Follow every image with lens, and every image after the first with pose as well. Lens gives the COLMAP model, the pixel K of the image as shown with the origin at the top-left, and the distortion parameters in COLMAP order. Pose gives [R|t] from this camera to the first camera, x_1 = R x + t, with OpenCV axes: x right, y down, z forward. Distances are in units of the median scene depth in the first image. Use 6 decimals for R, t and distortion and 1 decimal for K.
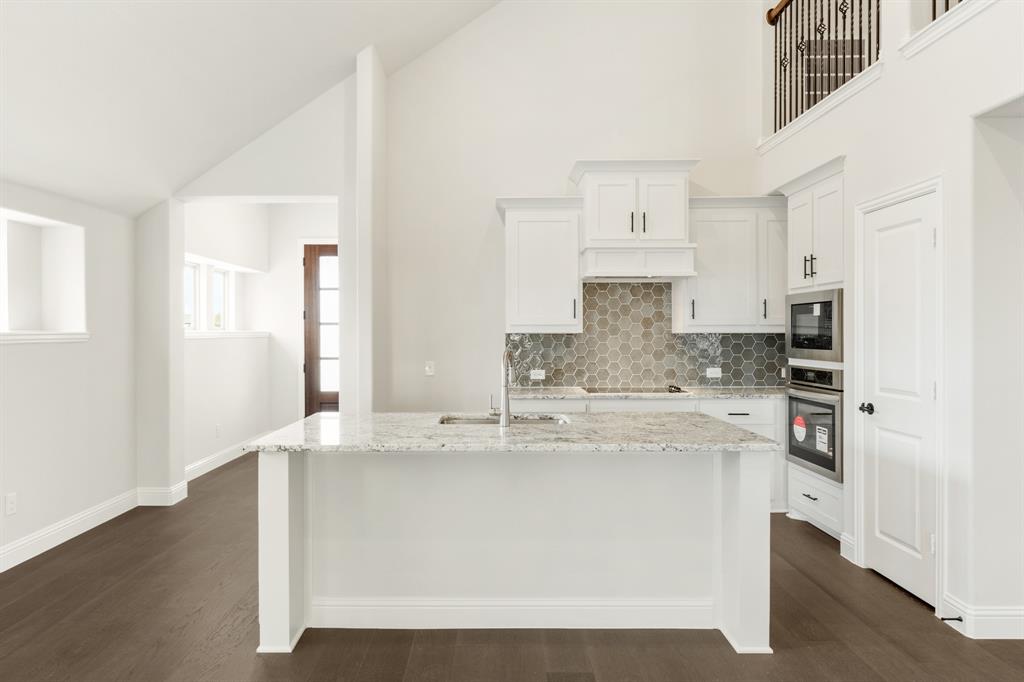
lens RADIAL K [[656.0, 0, 489.5], [0, 656.0, 331.8], [0, 0, 1]] dist [0.001151, -0.001803]
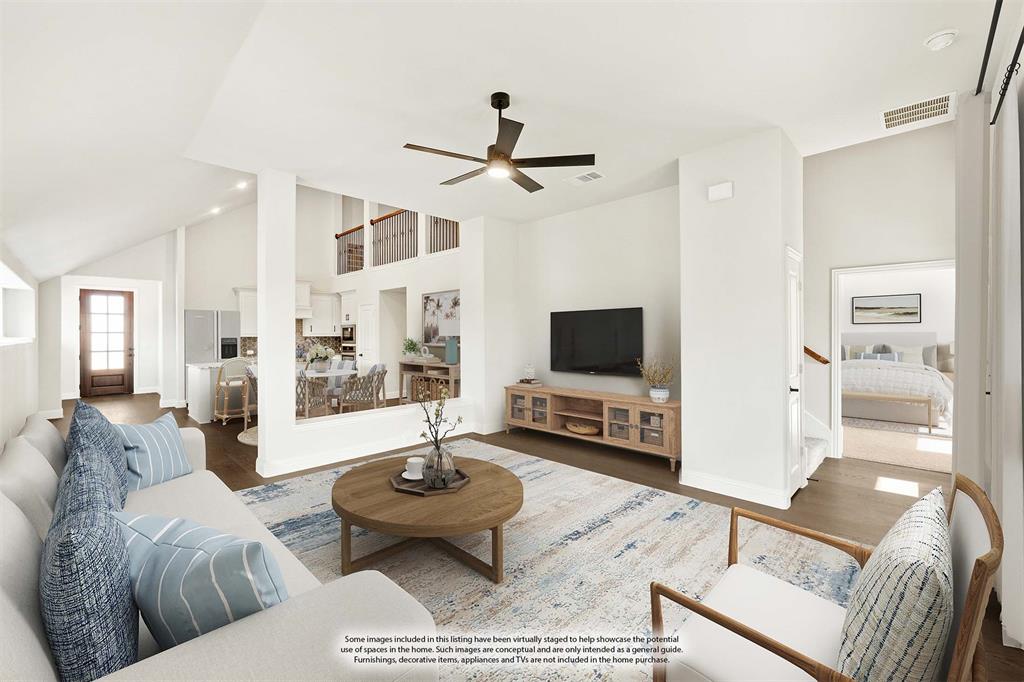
lens RADIAL K [[423.0, 0, 510.6], [0, 423.0, 337.0], [0, 0, 1]] dist [0.002612, 0.000501]
pose [[0.699893, -0.002355, 0.714244, -0.468656], [0.003870, 0.999992, -0.000495, 0.009089], [-0.714238, 0.003111, 0.699896, -1.089952]]
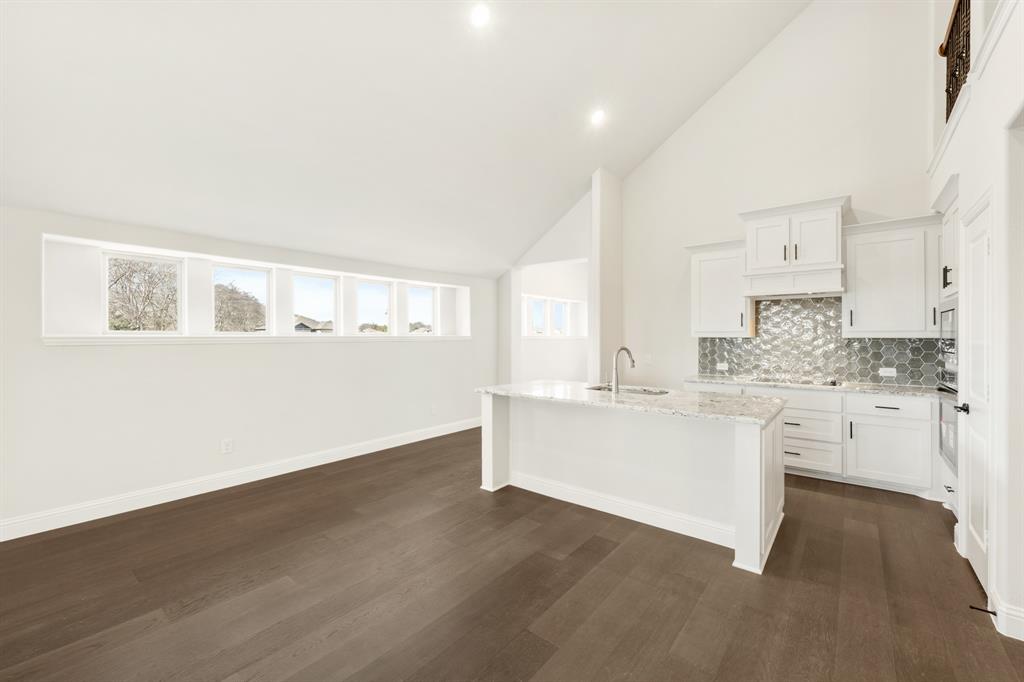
lens RADIAL K [[423.0, 0, 510.6], [0, 423.0, 337.0], [0, 0, 1]] dist [0.002612, 0.000501]
pose [[0.785726, 0.003841, -0.618563, 0.309997], [-0.002714, 0.999993, 0.002762, -0.000074], [0.618569, -0.000492, 0.785730, -0.002893]]
